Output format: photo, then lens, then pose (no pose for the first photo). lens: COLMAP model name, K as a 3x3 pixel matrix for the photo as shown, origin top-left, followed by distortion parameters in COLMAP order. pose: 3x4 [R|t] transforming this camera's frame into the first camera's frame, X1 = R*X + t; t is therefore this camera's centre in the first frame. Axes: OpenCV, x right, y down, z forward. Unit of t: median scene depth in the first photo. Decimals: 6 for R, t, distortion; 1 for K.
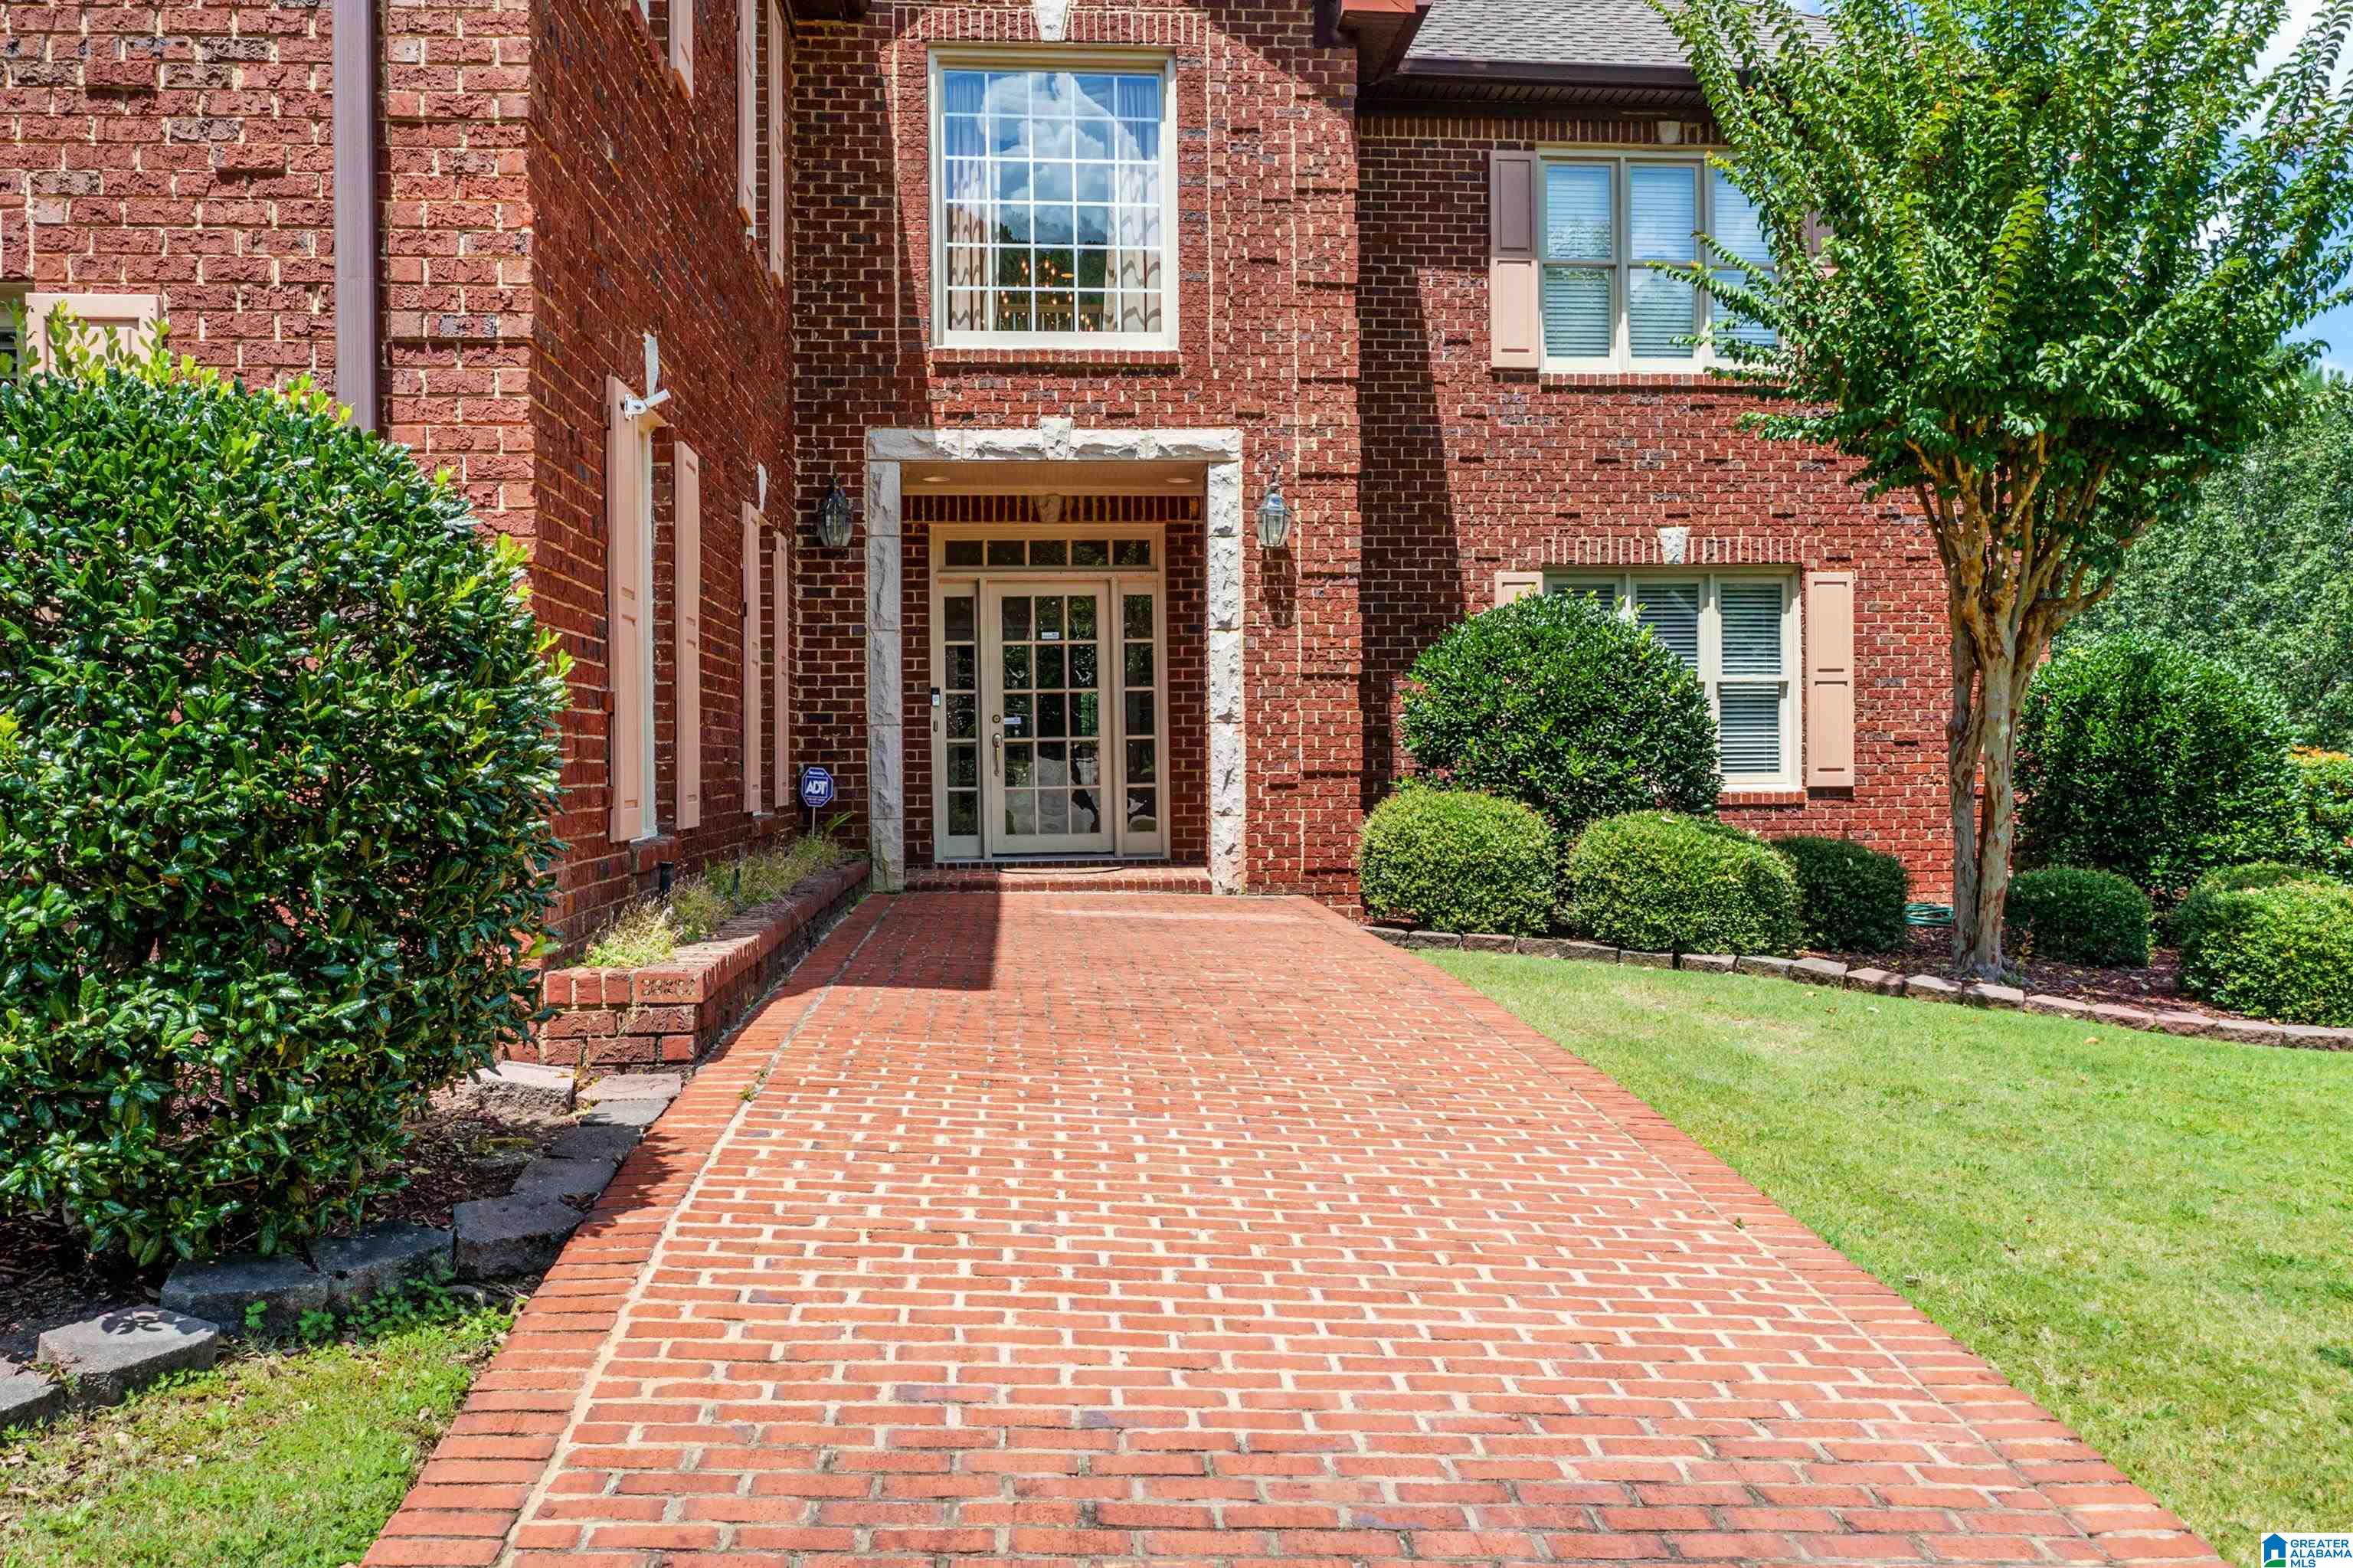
lens RADIAL K [[2021.5, 0, 1165.2], [0, 2021.5, 777.6], [0, 0, 1]] dist [-0.015688, 0.003526]
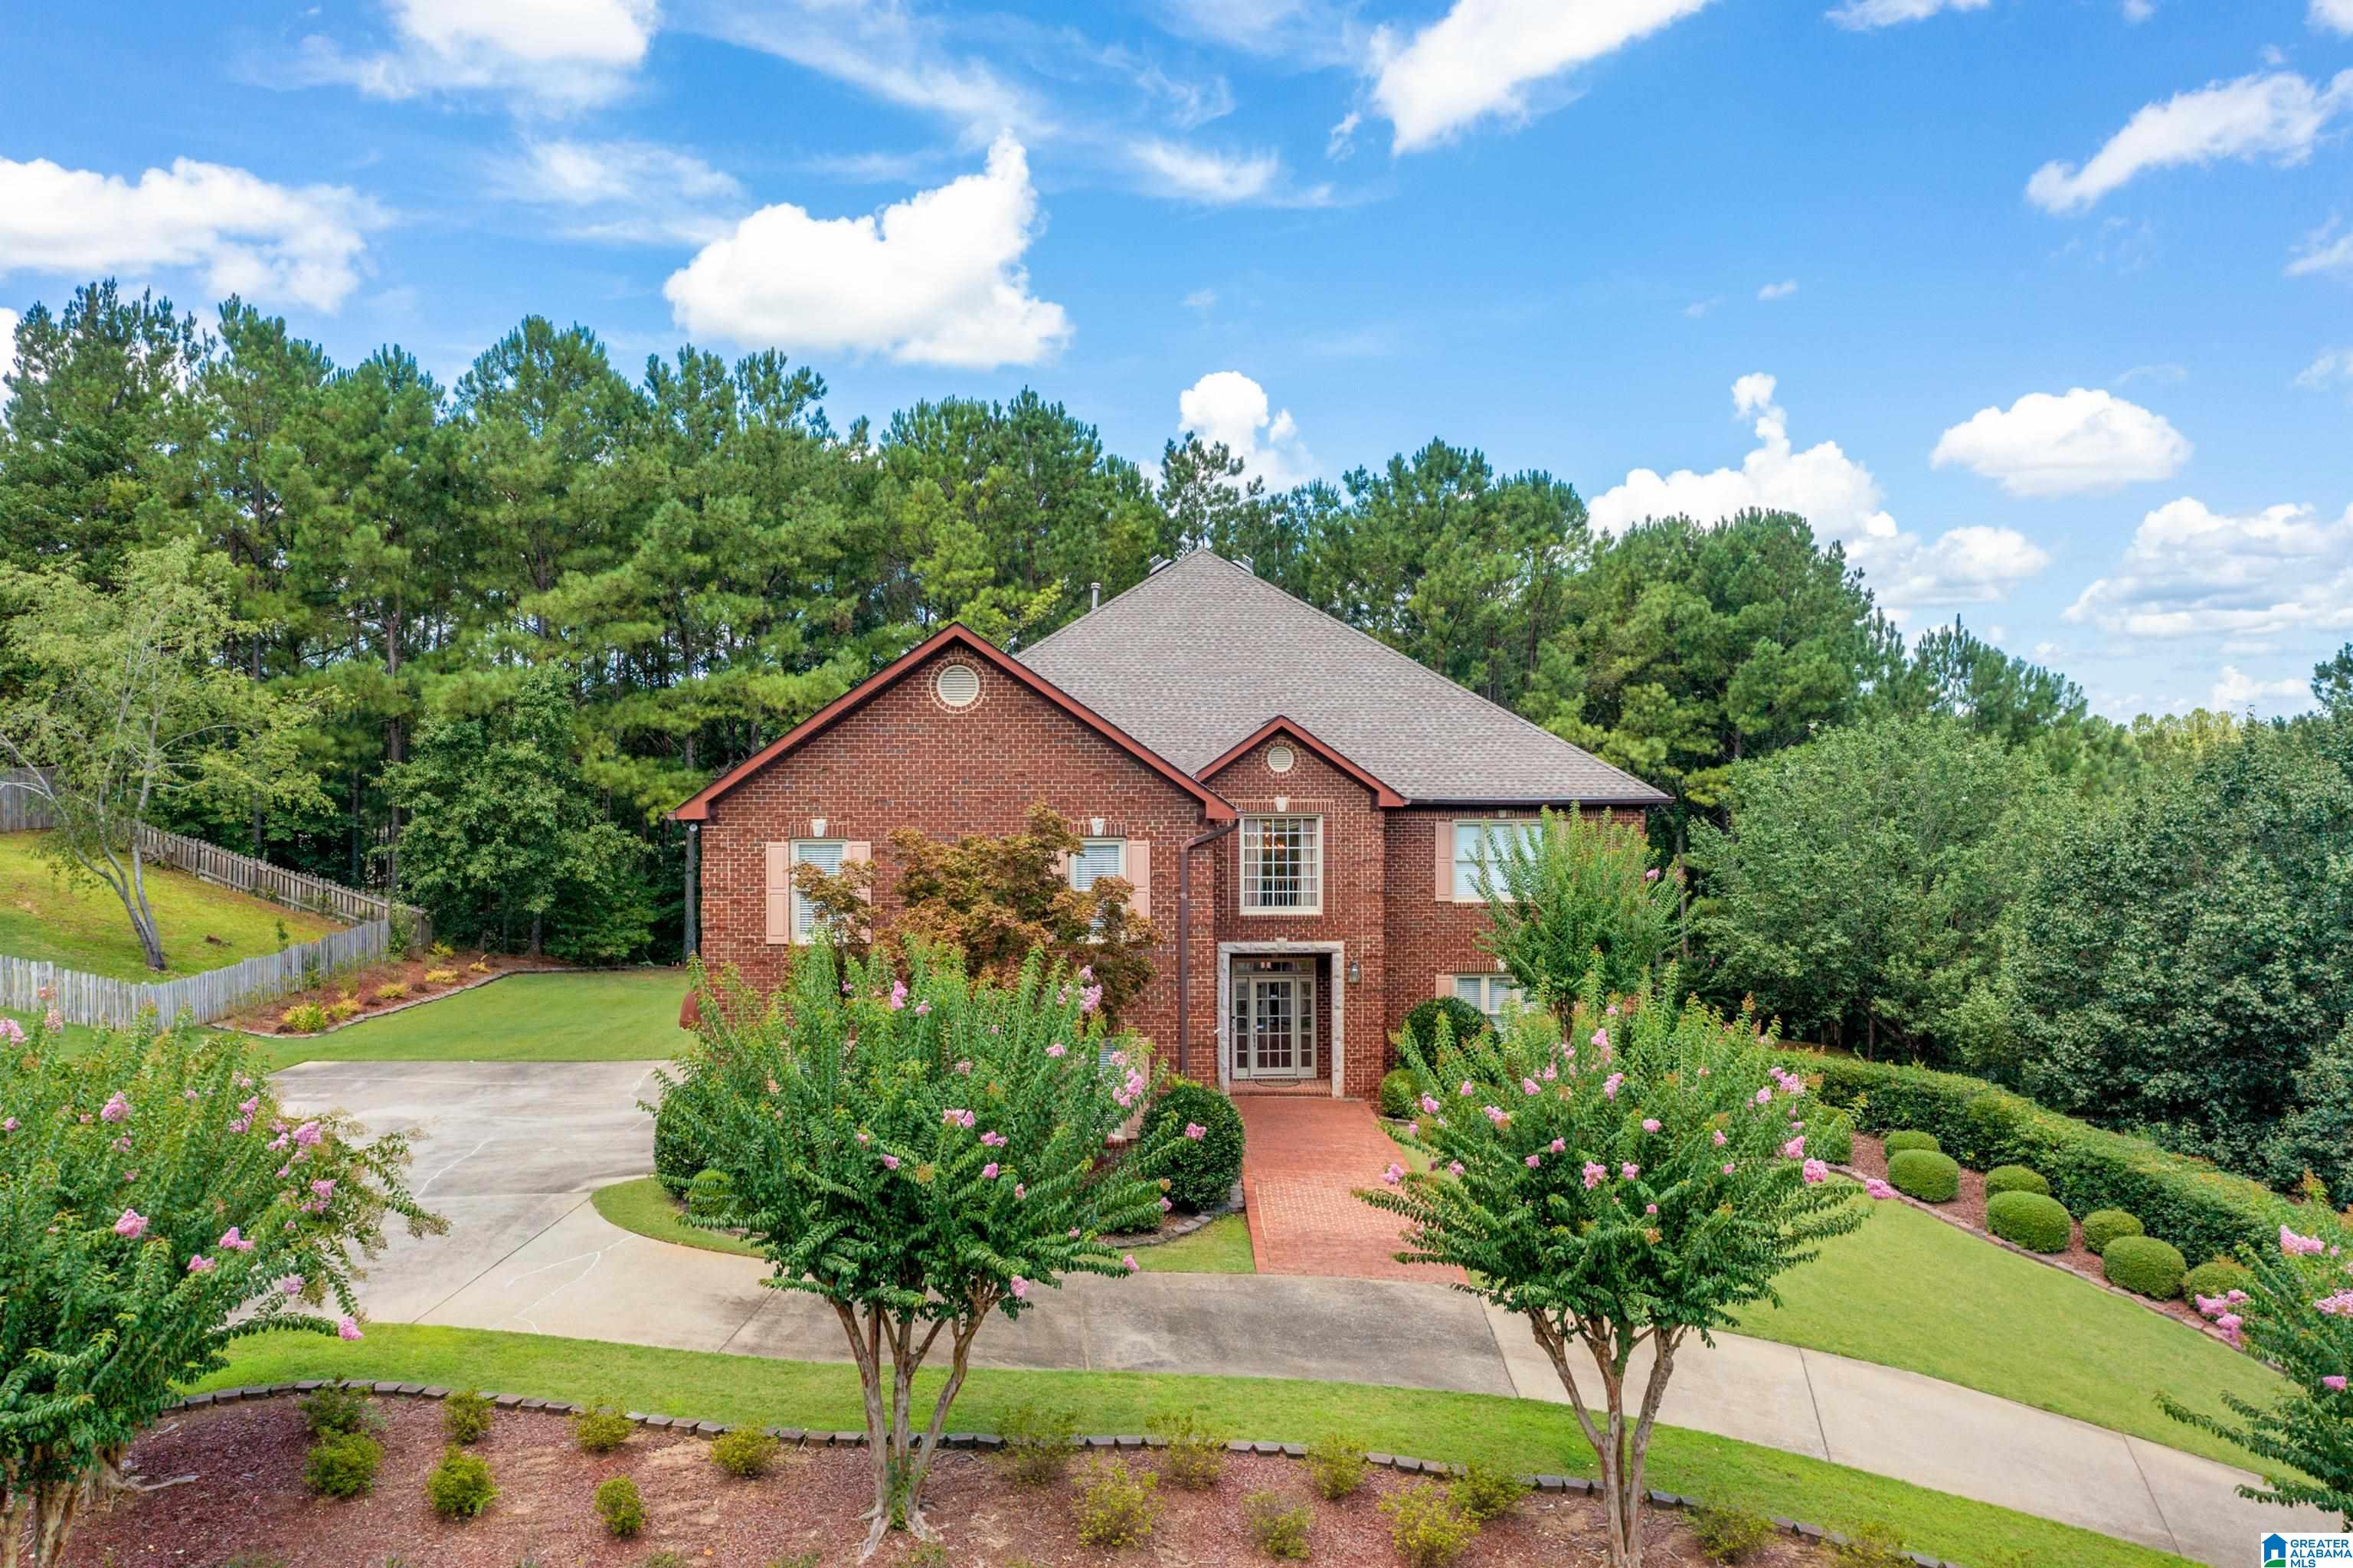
lens RADIAL K [[2021.5, 0, 1175.4], [0, 2021.5, 777.7], [0, 0, 1]] dist [-0.015688, 0.003526]
pose [[0.998800, 0.008352, -0.048261, -0.067586], [-0.008594, 0.999952, -0.004809, -0.393822], [0.048219, 0.005218, 0.998823, -1.962901]]
